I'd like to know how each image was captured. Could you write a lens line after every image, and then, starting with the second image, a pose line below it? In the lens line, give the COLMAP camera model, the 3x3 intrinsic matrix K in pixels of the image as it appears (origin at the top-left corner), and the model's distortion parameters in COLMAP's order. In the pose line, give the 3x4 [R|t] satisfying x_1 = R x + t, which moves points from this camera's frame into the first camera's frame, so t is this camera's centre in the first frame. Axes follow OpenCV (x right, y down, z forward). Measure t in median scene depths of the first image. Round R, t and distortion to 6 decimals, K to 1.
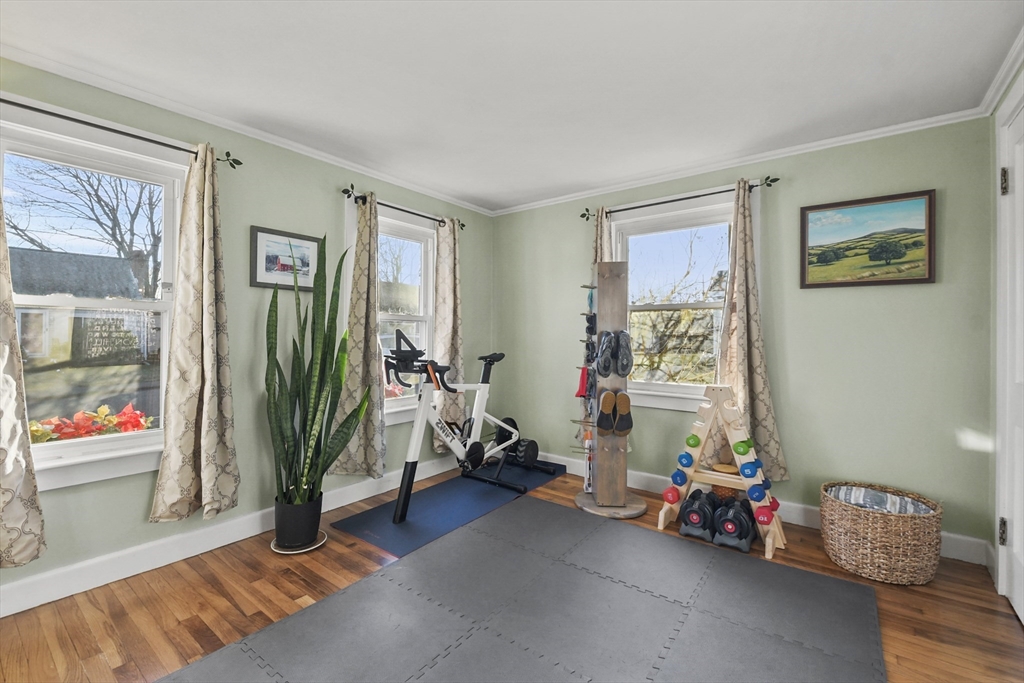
lens RADIAL K [[443.4, 0, 509.0], [0, 443.4, 335.5], [0, 0, 1]] dist [0.009660, -0.011824]
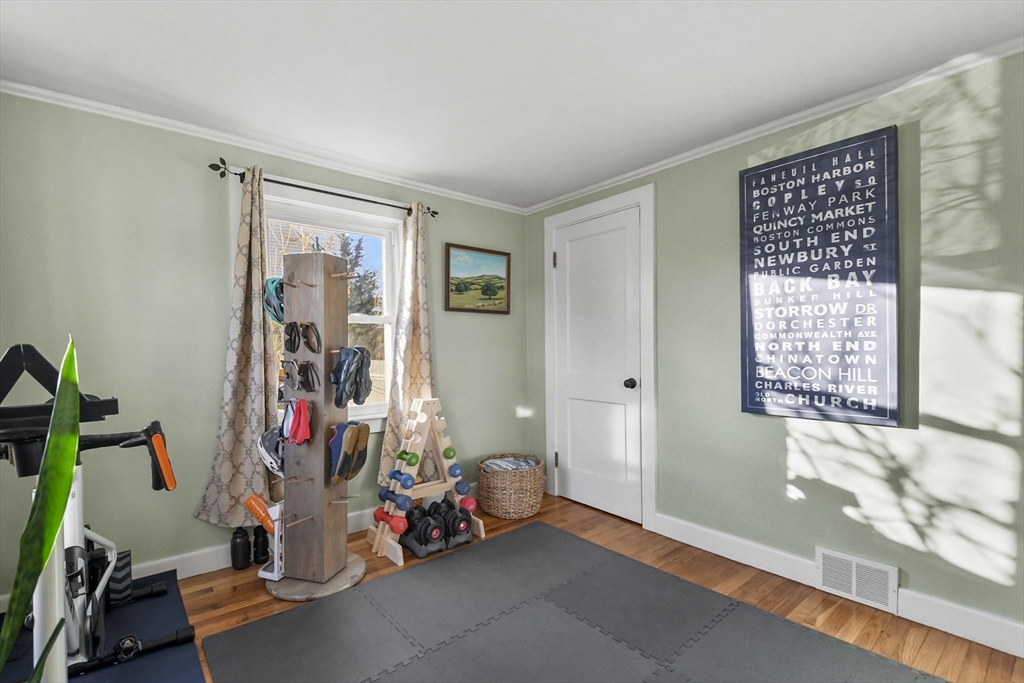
lens RADIAL K [[443.4, 0, 493.6], [0, 443.4, 361.8], [0, 0, 1]] dist [0.009660, -0.011824]
pose [[0.246950, -0.034505, 0.968414, -0.493772], [0.015155, 0.999381, 0.031744, -0.005196], [-0.968910, 0.006837, 0.247320, 0.613274]]
